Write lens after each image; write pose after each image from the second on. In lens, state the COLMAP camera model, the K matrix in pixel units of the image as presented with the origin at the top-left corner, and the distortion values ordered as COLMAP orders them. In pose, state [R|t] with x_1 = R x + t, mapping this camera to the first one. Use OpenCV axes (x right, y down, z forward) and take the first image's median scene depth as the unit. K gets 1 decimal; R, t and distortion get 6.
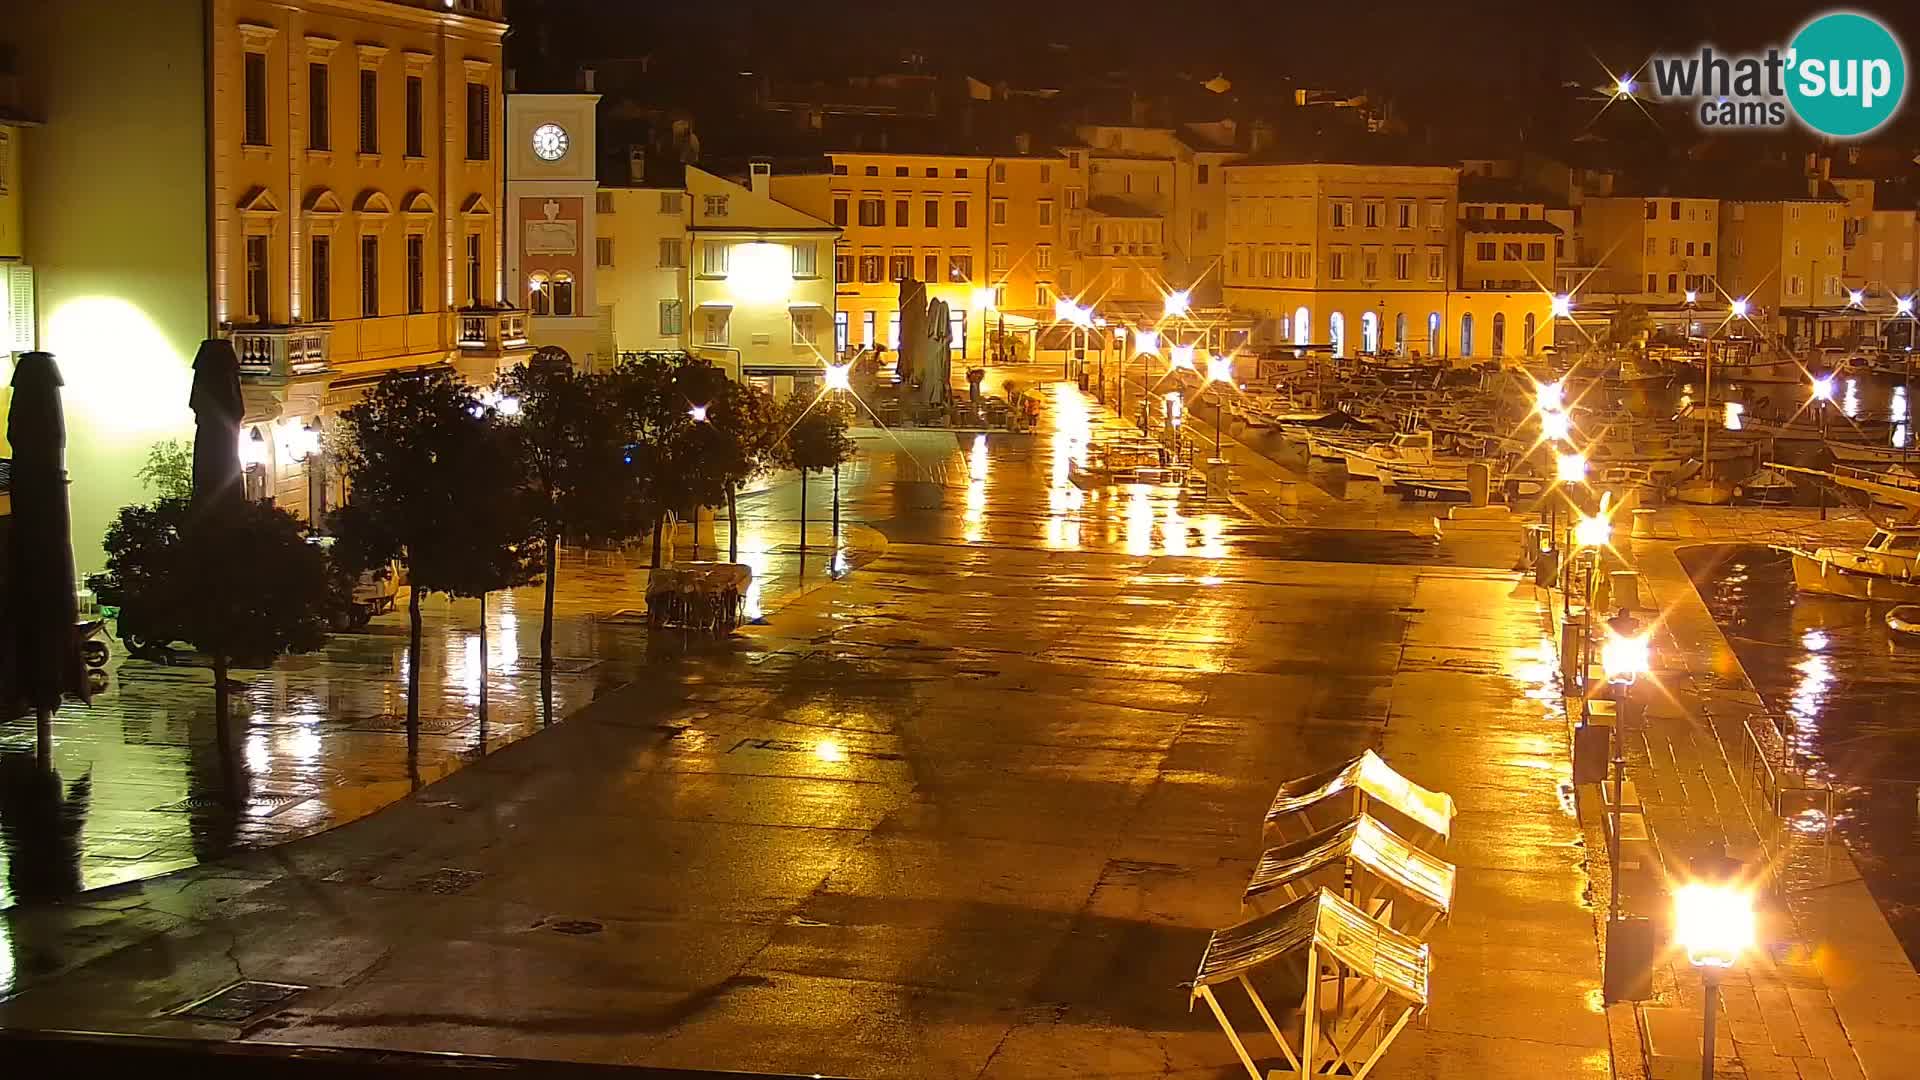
lens RADIAL K [[2984.1, 0, 963.4], [0, 2984.1, 539.3], [0, 0, 1]] dist [-0.032078, 0.000000]
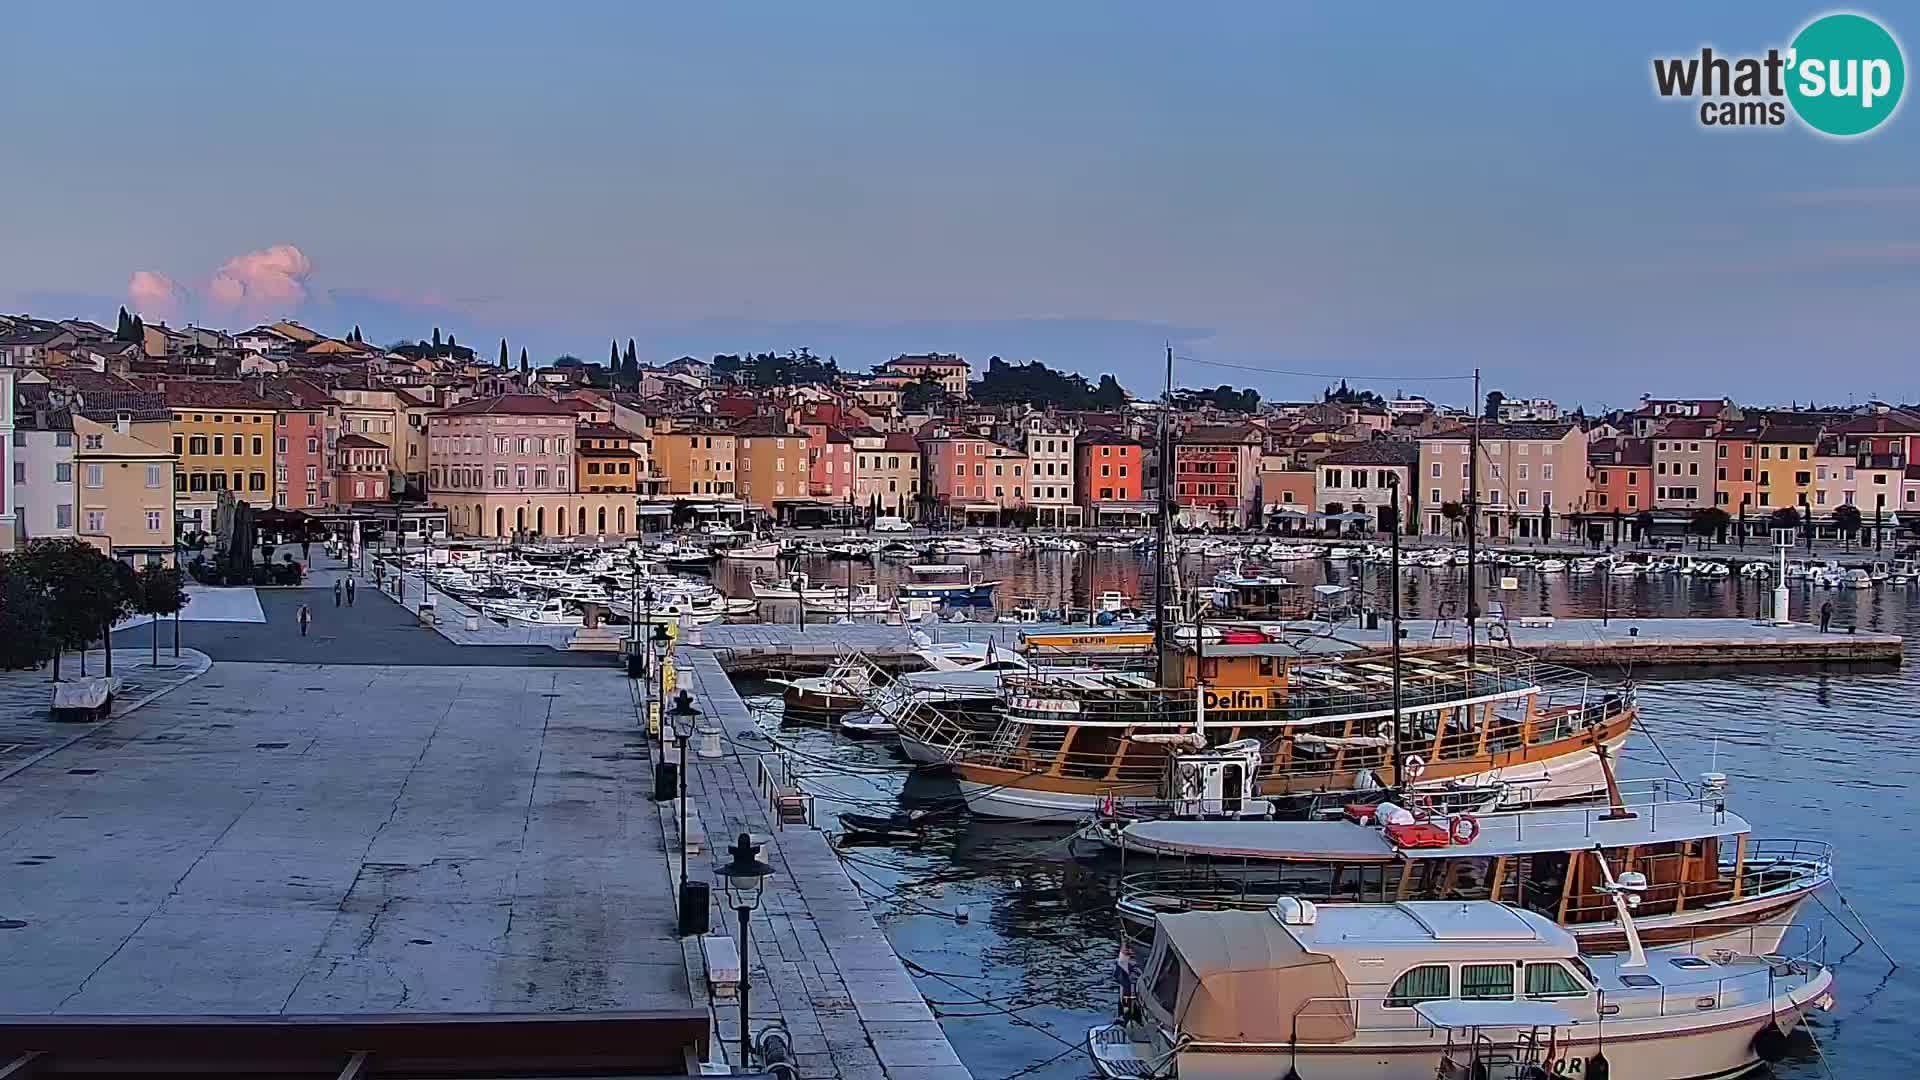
lens RADIAL K [[2984.1, 0, 960.1], [0, 2984.1, 540.3], [0, 0, 1]] dist [-0.032078, 0.000000]
pose [[0.941791, -0.013262, 0.335938, -0.177252], [0.034833, 0.997693, -0.058267, 0.041834], [-0.334390, 0.066577, 0.940080, -0.567236]]
